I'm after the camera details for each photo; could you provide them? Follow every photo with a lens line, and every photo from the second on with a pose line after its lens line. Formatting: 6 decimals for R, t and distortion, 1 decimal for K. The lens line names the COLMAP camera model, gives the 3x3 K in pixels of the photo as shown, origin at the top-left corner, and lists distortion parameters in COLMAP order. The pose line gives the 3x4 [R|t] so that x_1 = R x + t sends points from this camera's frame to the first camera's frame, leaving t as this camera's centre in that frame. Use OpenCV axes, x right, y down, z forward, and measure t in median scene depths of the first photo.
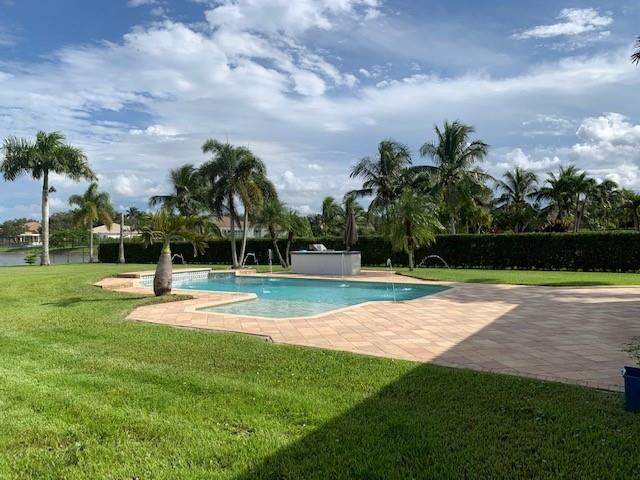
lens RADIAL K [[482.7, 0, 320.7], [0, 482.7, 240.9], [0, 0, 1]] dist [0.054459, -0.061291]
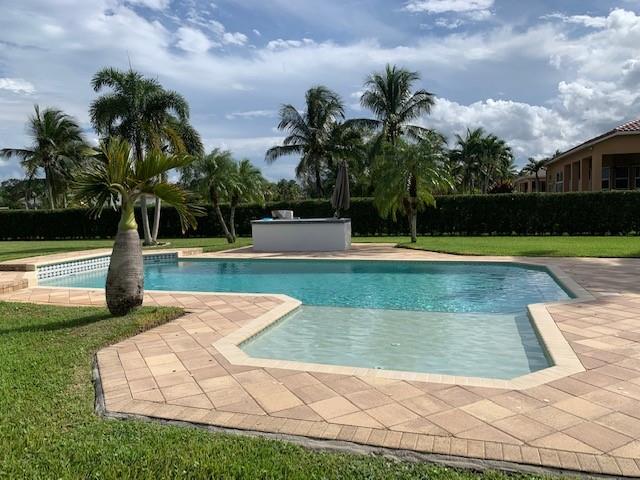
lens RADIAL K [[482.7, 0, 303.9], [0, 482.7, 231.5], [0, 0, 1]] dist [0.054459, -0.061291]
pose [[0.969593, -0.026565, 0.243276, -0.123851], [0.015021, 0.998677, 0.049185, 0.003399], [-0.244260, -0.044036, 0.968709, 0.219230]]
